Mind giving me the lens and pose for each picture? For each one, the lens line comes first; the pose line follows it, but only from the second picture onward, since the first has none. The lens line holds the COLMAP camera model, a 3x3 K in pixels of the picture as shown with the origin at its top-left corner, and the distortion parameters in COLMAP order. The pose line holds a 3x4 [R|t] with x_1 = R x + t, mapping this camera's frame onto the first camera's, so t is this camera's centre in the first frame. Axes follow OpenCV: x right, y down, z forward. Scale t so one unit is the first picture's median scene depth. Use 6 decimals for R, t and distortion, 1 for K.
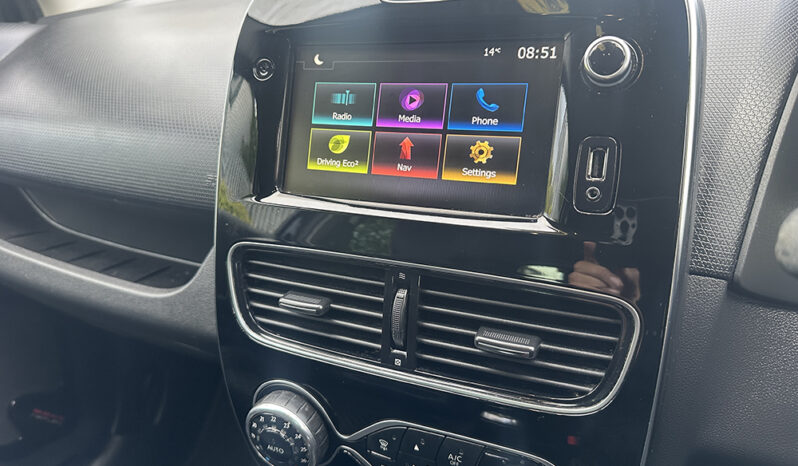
lens RADIAL K [[584.0, 0, 416.4], [0, 584.0, 222.7], [0, 0, 1]] dist [0.092727, -0.150349]
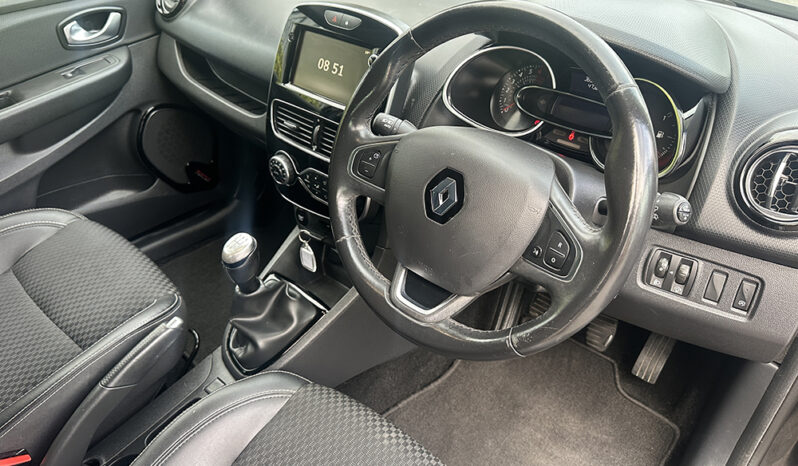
lens RADIAL K [[584.0, 0, 416.4], [0, 584.0, 222.7], [0, 0, 1]] dist [0.092727, -0.150349]
pose [[0.954873, 0.226352, -0.192307, 1.039597], [-0.188751, 0.962364, 0.195520, -0.079251], [0.229326, -0.150399, 0.961660, -1.677138]]
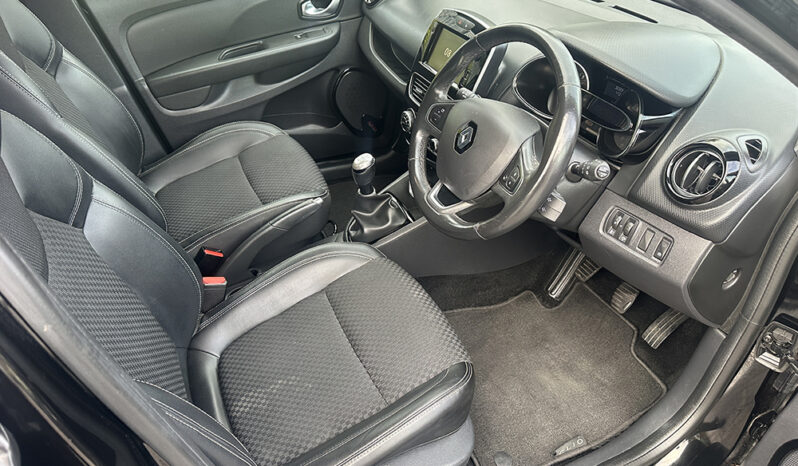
lens RADIAL K [[587.8, 0, 403.5], [0, 587.8, 226.9], [0, 0, 1]] dist [0.119150, -0.153744]
pose [[0.764797, 0.435674, -0.474630, 2.095373], [-0.329490, 0.897557, 0.292963, -0.184988], [0.553644, -0.067672, 0.830000, -2.570328]]
